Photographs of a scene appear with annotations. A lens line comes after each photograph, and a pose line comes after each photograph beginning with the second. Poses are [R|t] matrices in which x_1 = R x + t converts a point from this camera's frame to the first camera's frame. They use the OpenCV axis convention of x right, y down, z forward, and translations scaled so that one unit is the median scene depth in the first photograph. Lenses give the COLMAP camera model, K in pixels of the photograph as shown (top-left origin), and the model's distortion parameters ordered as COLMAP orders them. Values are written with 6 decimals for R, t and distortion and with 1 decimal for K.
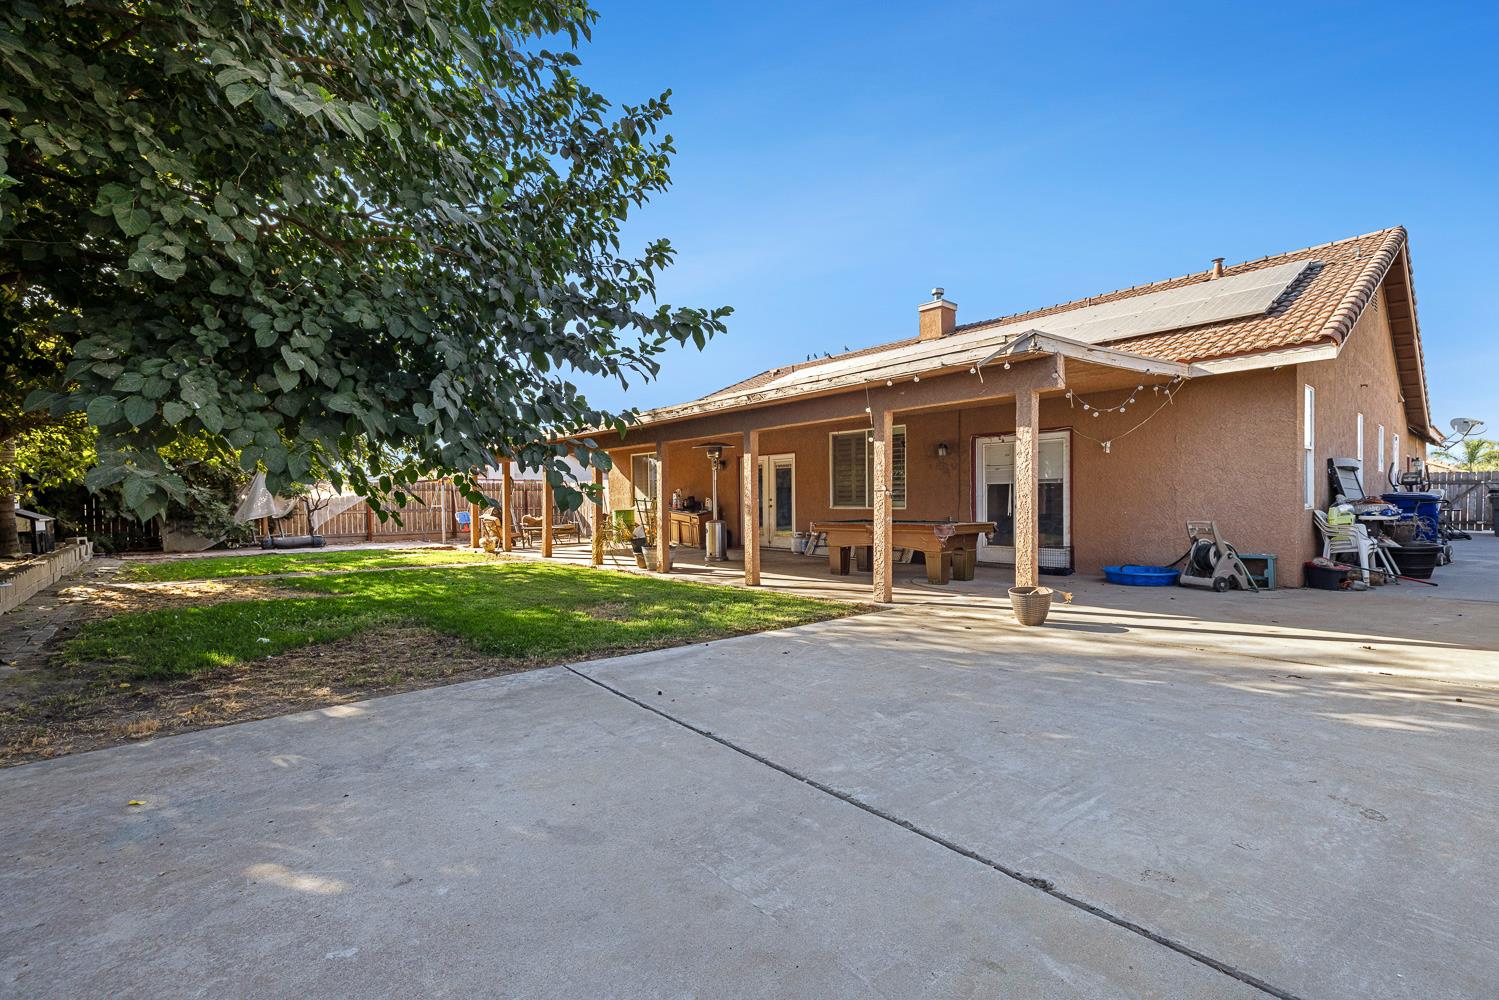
lens RADIAL K [[628.2, 0, 752.4], [0, 628.2, 506.2], [0, 0, 1]] dist [0.002816, 0.000112]
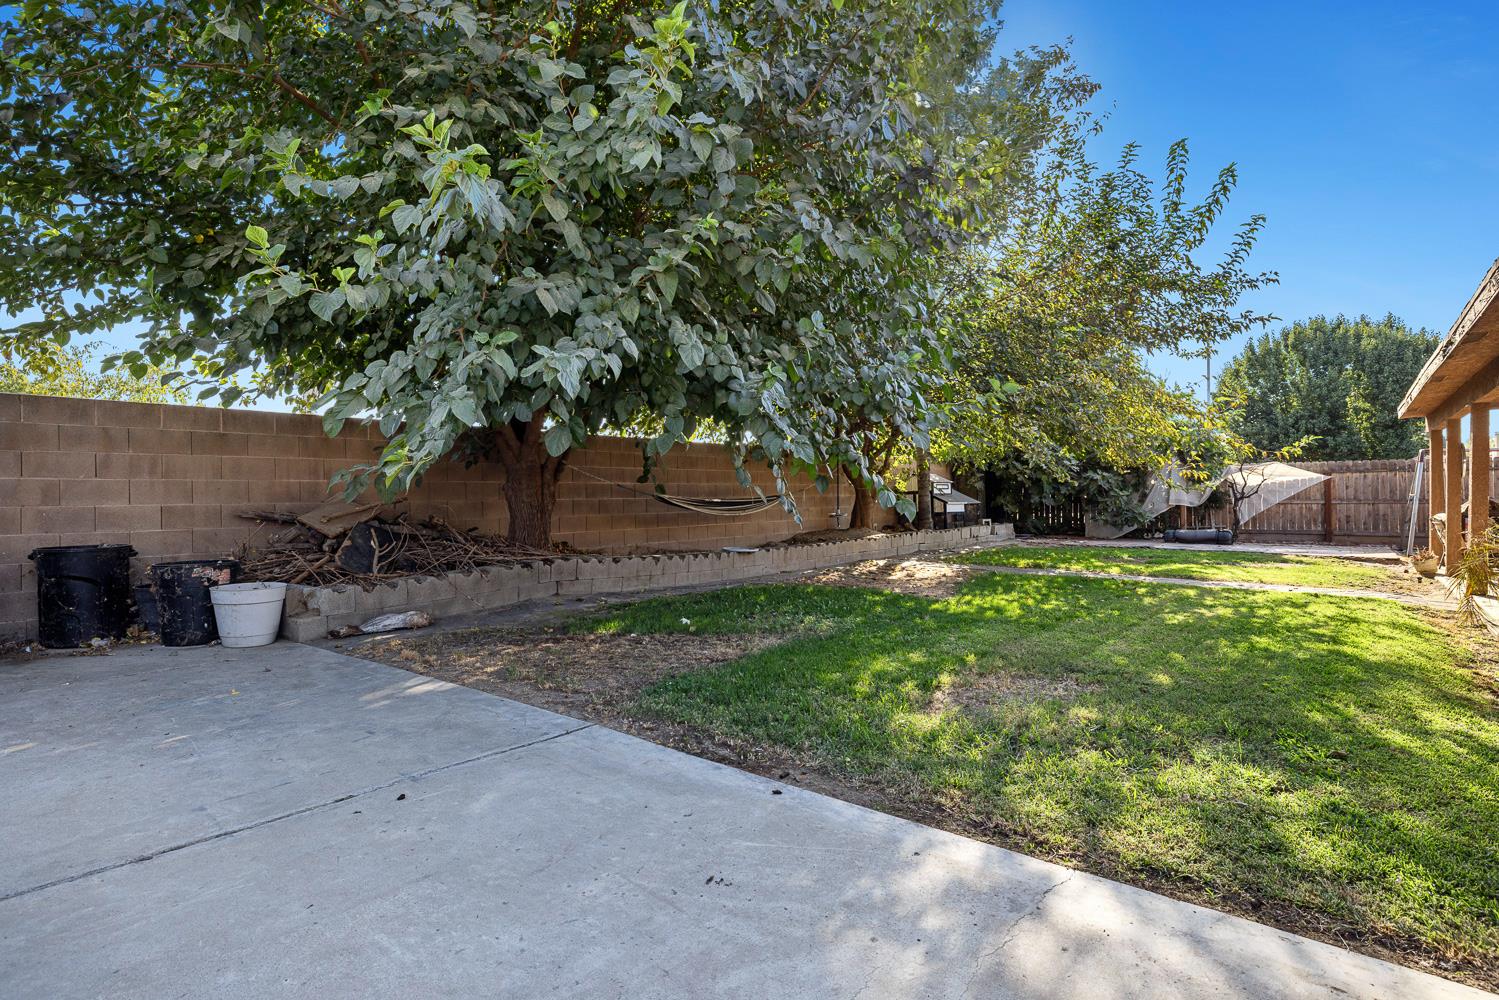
lens RADIAL K [[740.8, 0, 750.4], [0, 740.8, 496.7], [0, 0, 1]] dist [-0.002230, 0.001759]
pose [[0.210155, 0.011130, -0.977605, 0.405510], [-0.005491, 0.999933, 0.010204, -0.008389], [0.977653, 0.003223, 0.210202, 0.740714]]
